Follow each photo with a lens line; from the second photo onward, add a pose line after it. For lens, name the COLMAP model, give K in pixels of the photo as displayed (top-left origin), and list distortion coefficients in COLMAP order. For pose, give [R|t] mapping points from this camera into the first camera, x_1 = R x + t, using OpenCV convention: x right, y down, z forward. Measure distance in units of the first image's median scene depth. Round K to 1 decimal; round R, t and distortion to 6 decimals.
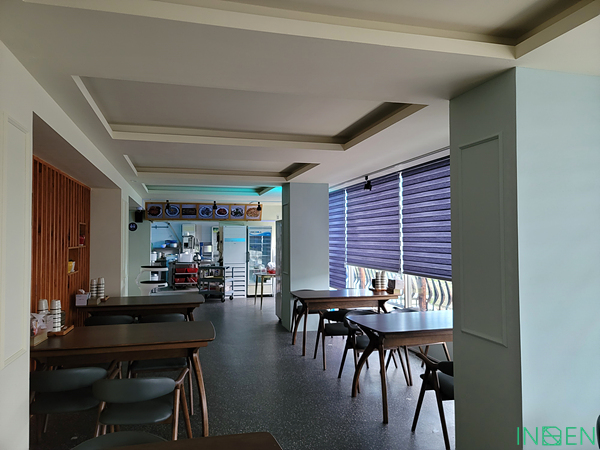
lens RADIAL K [[451.0, 0, 299.2], [0, 451.0, 227.1], [0, 0, 1]] dist [0.089772, 0.005846]
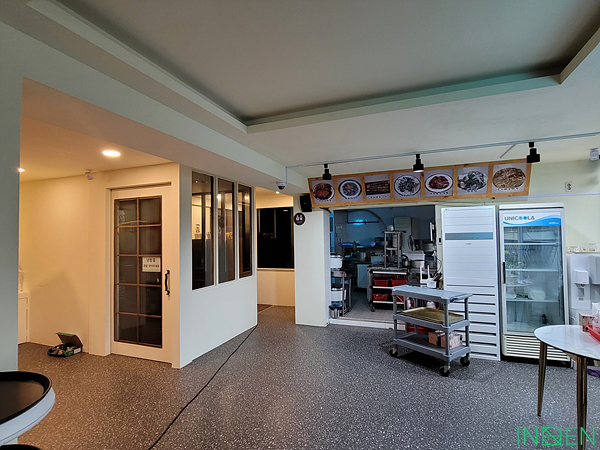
lens RADIAL K [[308.1, 0, 300.3], [0, 308.1, 229.4], [0, 0, 1]] dist [-0.000761, 0.000190]
pose [[0.810017, -0.027313, -0.585770, -0.094075], [0.028274, 0.999572, -0.007511, 0.018370], [0.585725, -0.010478, 0.810442, 0.622986]]
